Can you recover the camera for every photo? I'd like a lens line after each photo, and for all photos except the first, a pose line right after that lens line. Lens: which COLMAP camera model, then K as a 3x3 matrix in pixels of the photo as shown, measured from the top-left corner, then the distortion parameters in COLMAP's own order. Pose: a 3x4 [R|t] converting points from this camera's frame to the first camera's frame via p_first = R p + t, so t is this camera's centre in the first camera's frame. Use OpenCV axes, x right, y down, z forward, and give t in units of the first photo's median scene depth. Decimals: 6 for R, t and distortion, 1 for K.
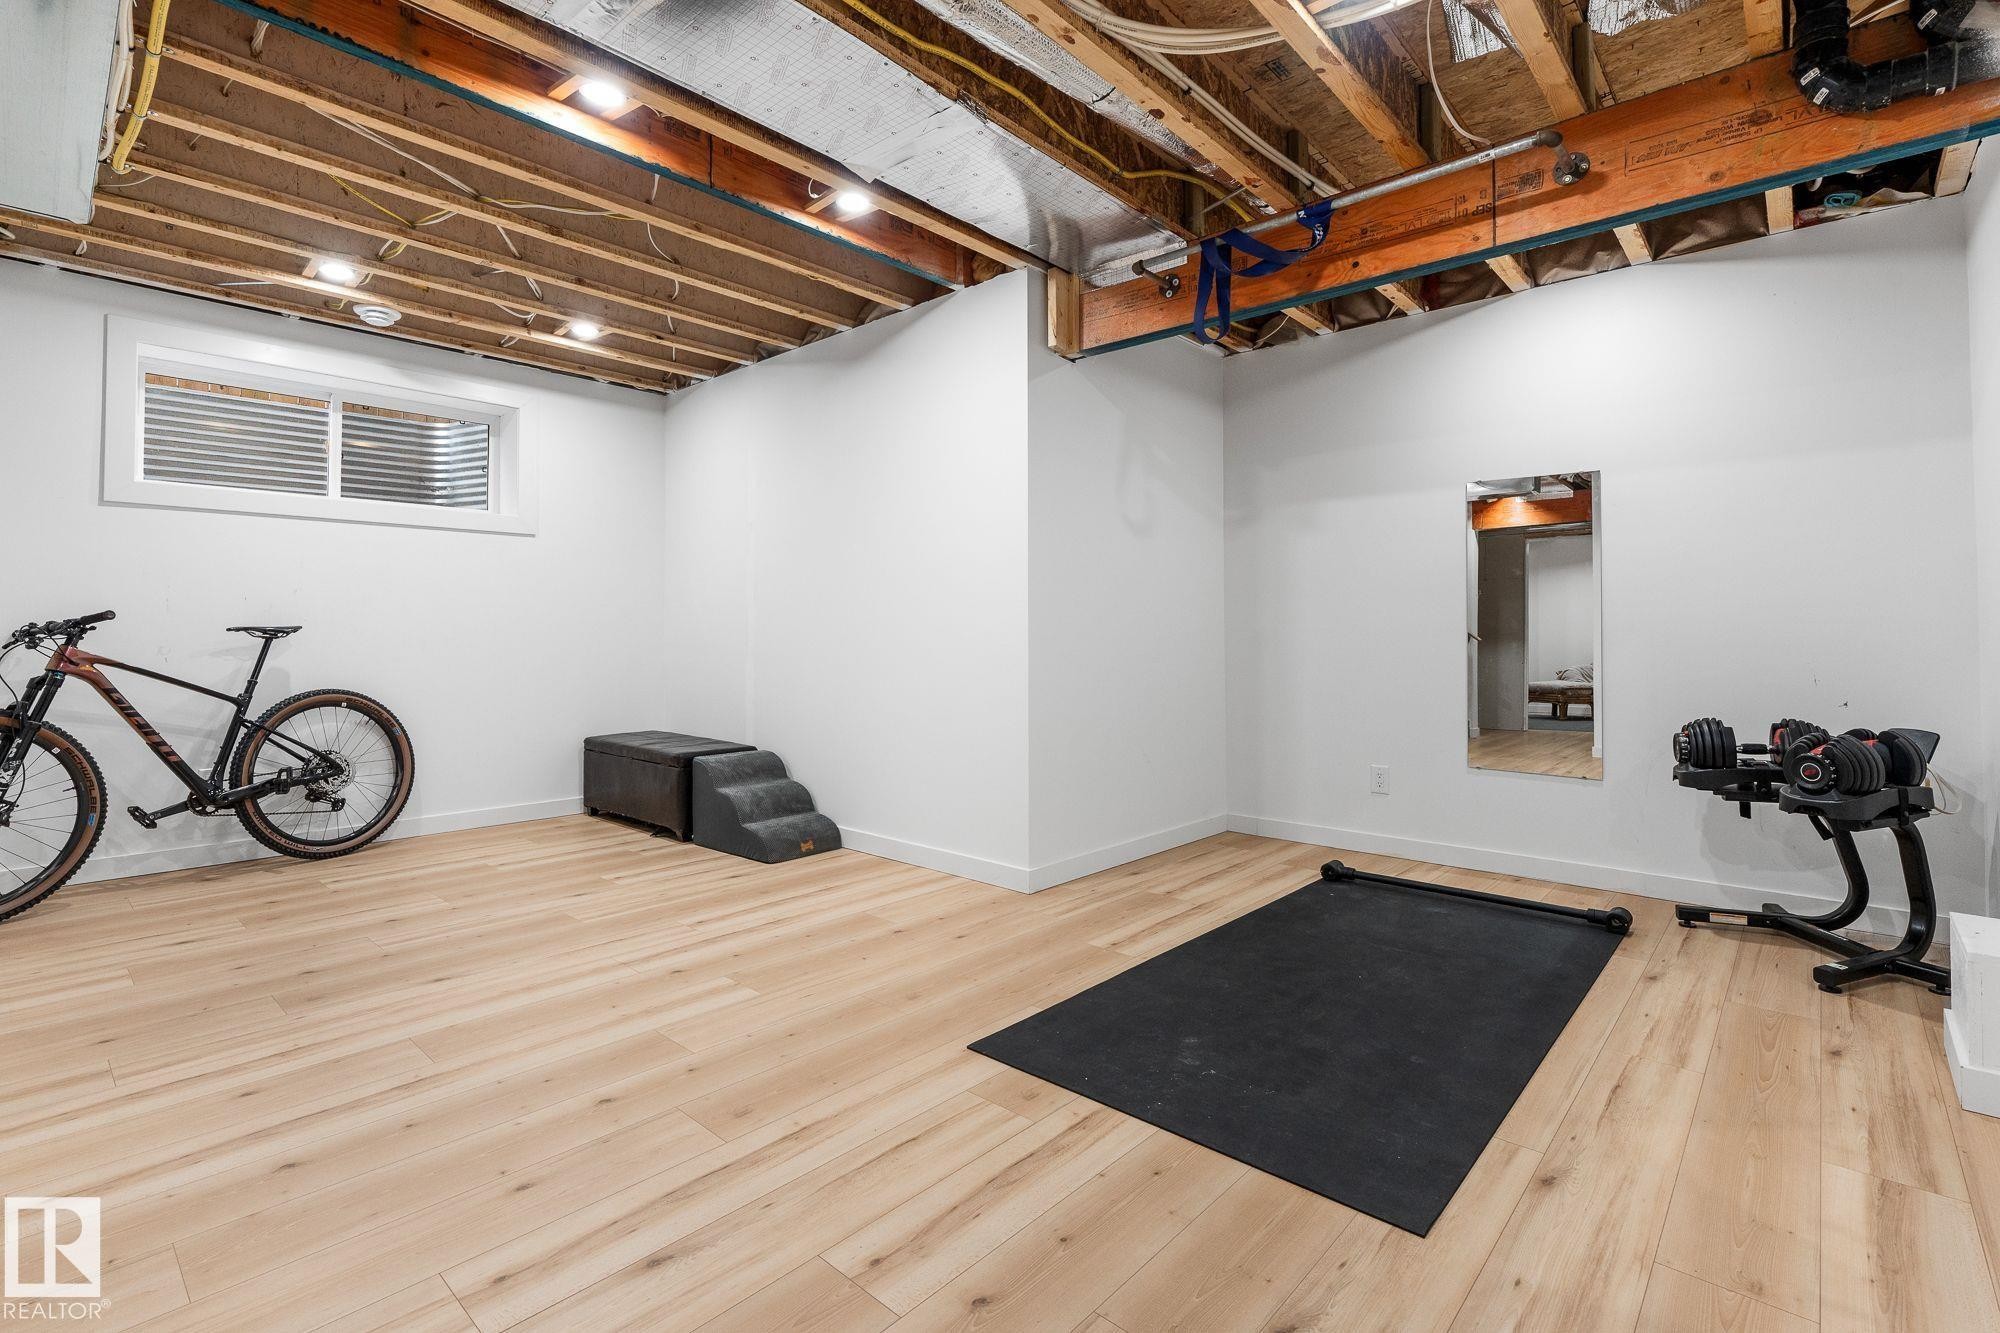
lens RADIAL K [[915.2, 0, 998.6], [0, 915.2, 610.3], [0, 0, 1]] dist [-0.002783, 0.000104]
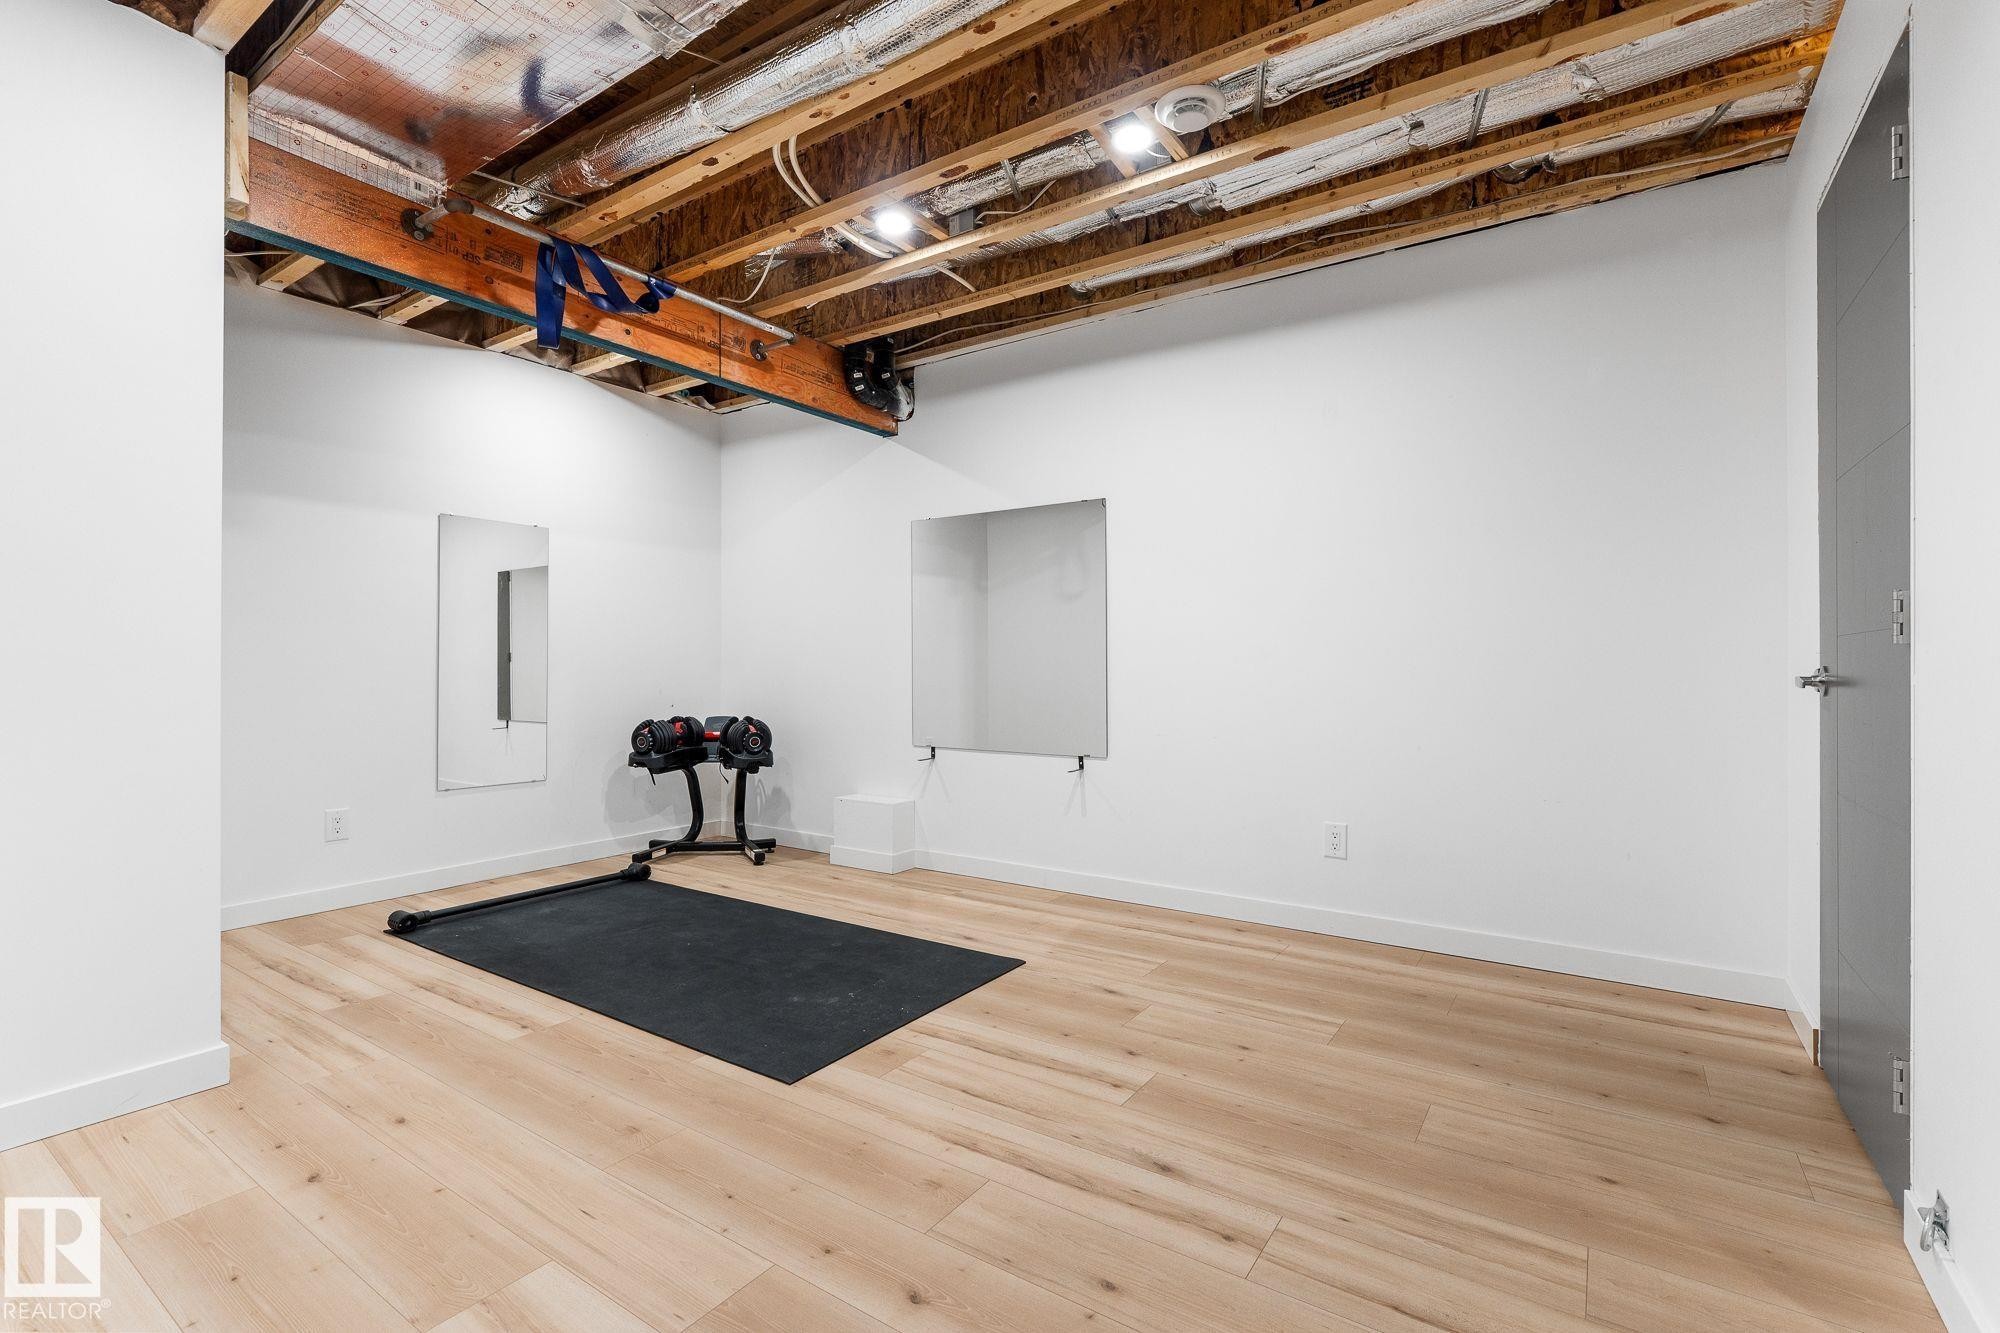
lens RADIAL K [[895.3, 0, 1005.3], [0, 895.3, 663.2], [0, 0, 1]] dist [-0.003218, 0.000145]
pose [[-0.143475, -0.000026, 0.989654, -0.649276], [-0.029206, 0.999565, -0.004208, 0.015868], [-0.989223, -0.029507, -0.143413, 0.590541]]
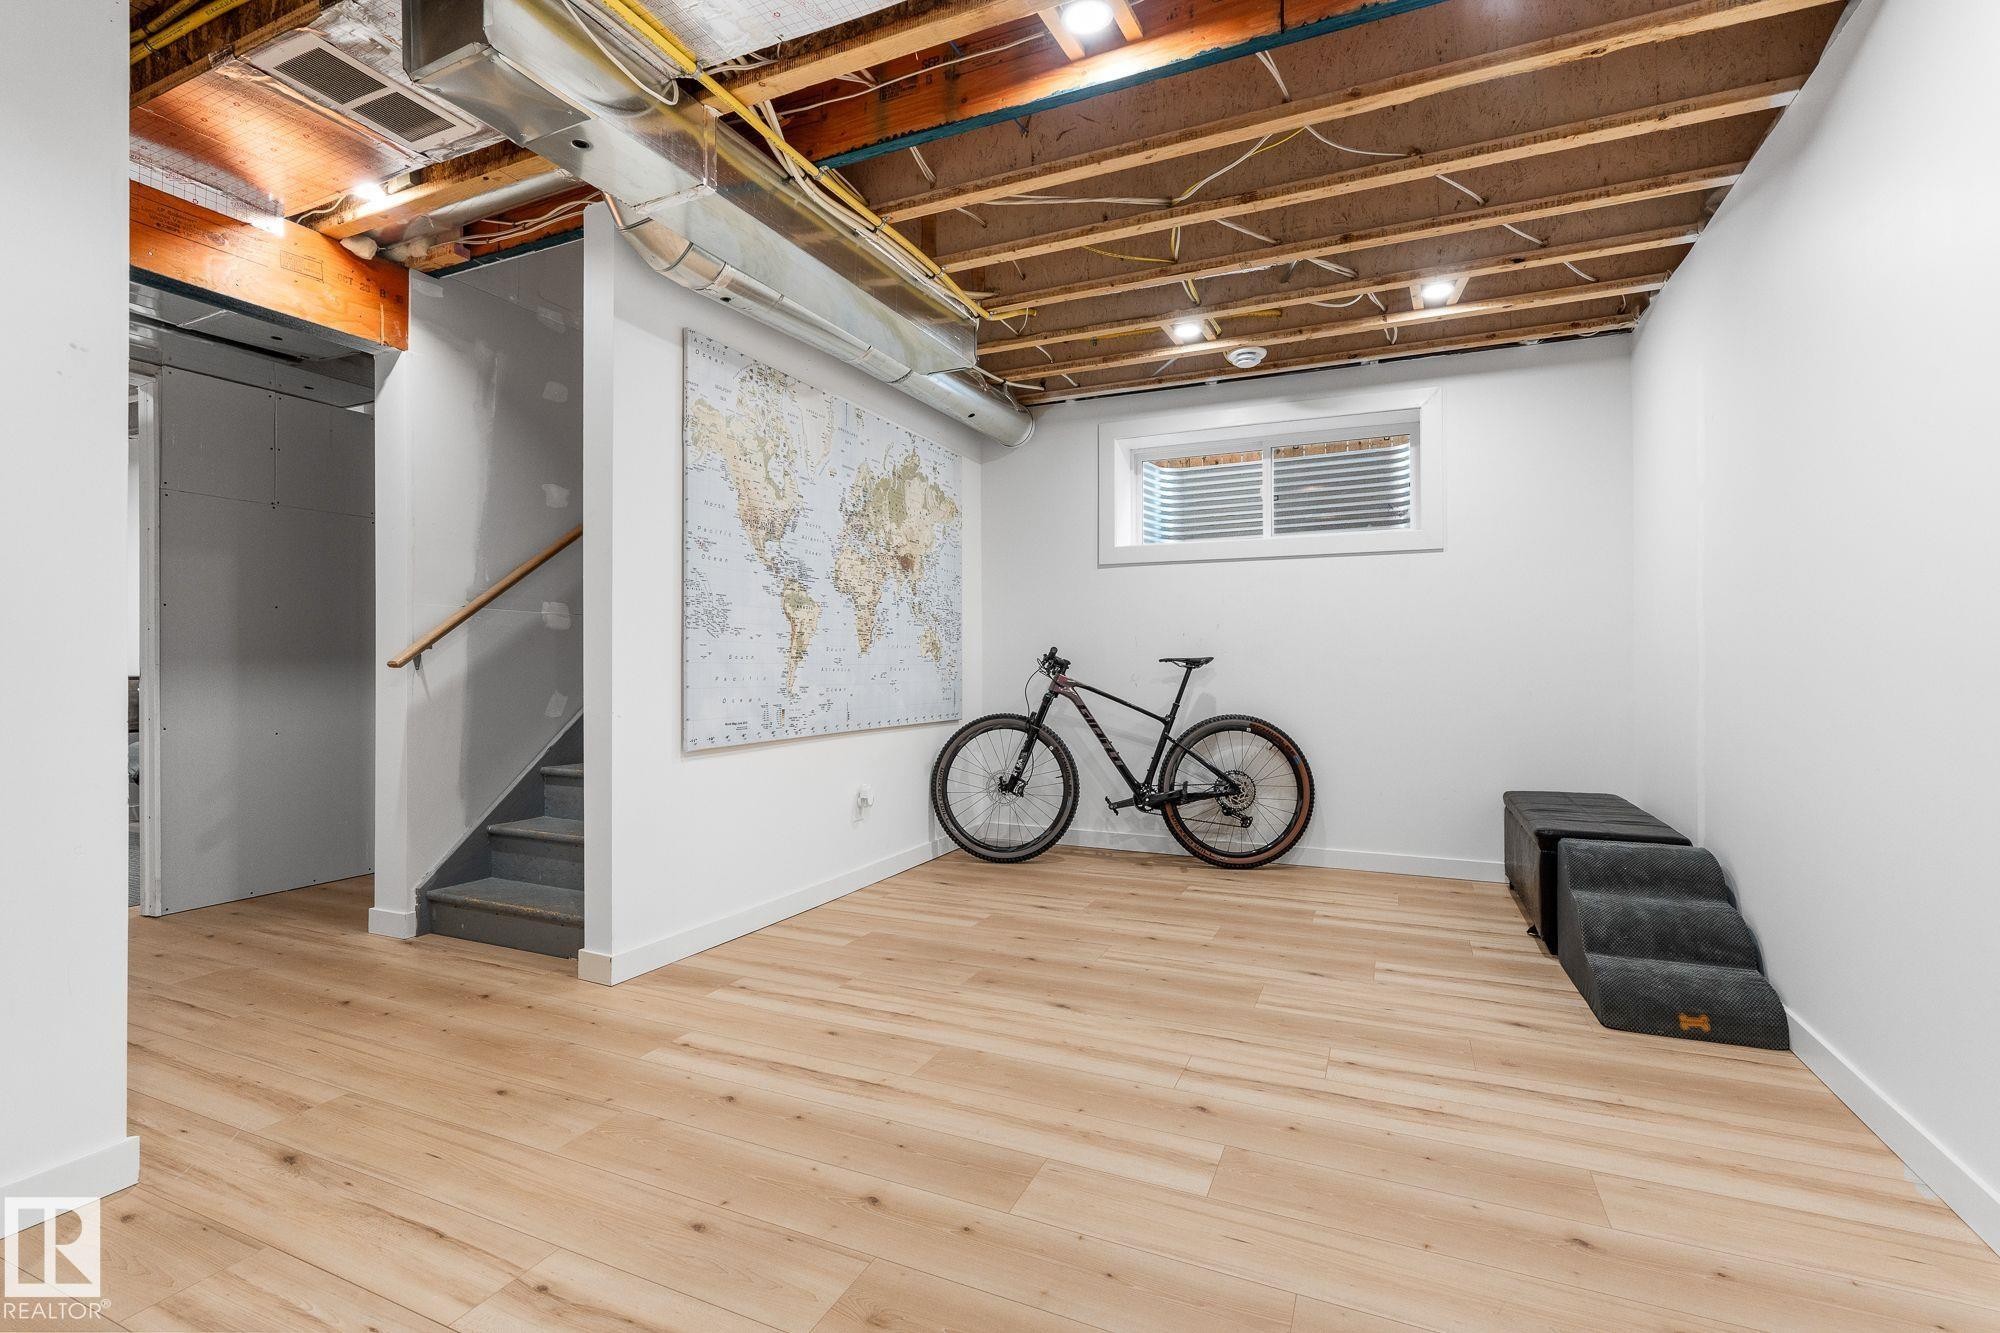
lens RADIAL K [[895.3, 0, 1005.3], [0, 895.3, 663.2], [0, 0, 1]] dist [-0.003218, 0.000145]
pose [[0.315294, -0.003510, -0.948988, 0.235798], [0.026884, 0.999625, 0.005234, 0.014390], [0.948613, -0.027163, 0.315270, 0.488189]]
